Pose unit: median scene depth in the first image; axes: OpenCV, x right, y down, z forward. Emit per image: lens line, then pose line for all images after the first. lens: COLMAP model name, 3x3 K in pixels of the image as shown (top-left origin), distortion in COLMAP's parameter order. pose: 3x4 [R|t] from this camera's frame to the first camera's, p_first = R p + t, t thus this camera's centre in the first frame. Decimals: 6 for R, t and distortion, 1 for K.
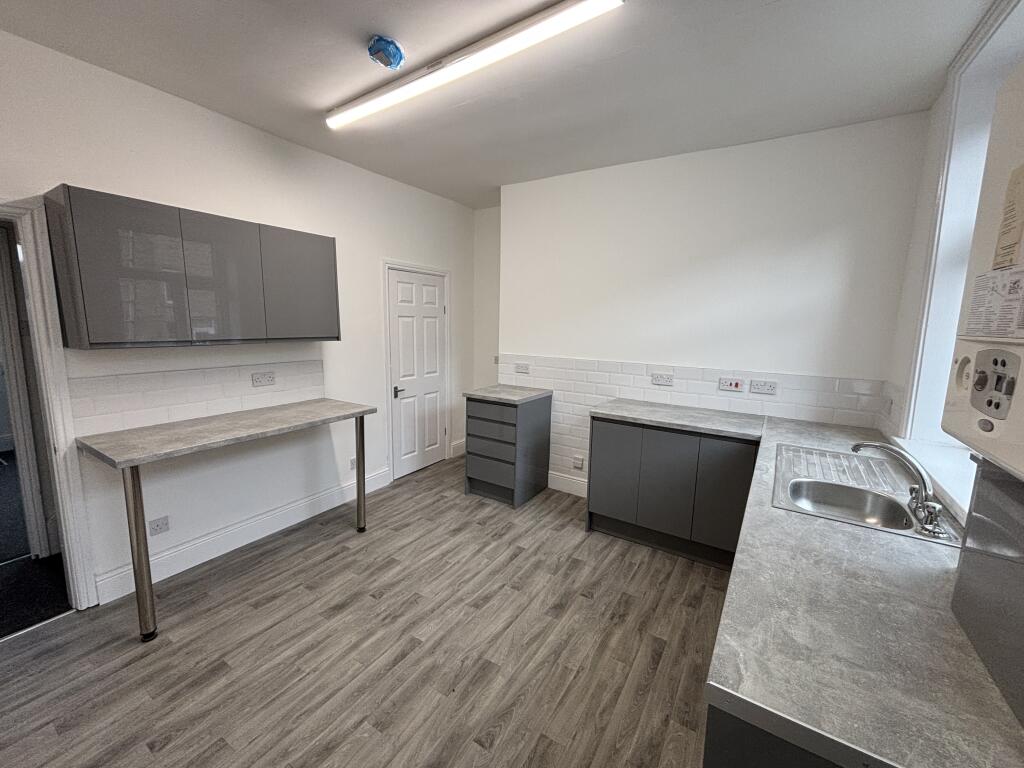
lens RADIAL K [[413.6, 0, 509.9], [0, 413.6, 382.2], [0, 0, 1]] dist [0.009996, 0.000059]
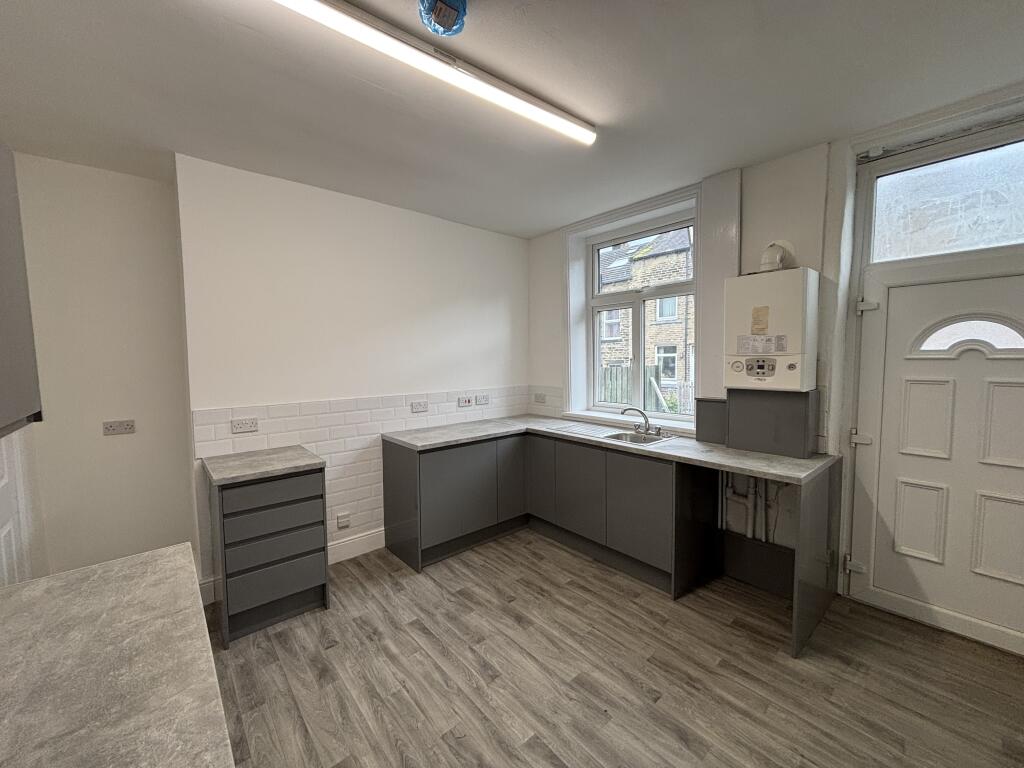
lens RADIAL K [[413.6, 0, 511.6], [0, 413.6, 381.8], [0, 0, 1]] dist [0.009996, 0.000059]
pose [[0.288252, -0.079556, 0.954244, -0.754115], [0.161467, 0.986311, 0.033455, -0.086617], [-0.943843, 0.144436, 0.297152, 0.539737]]
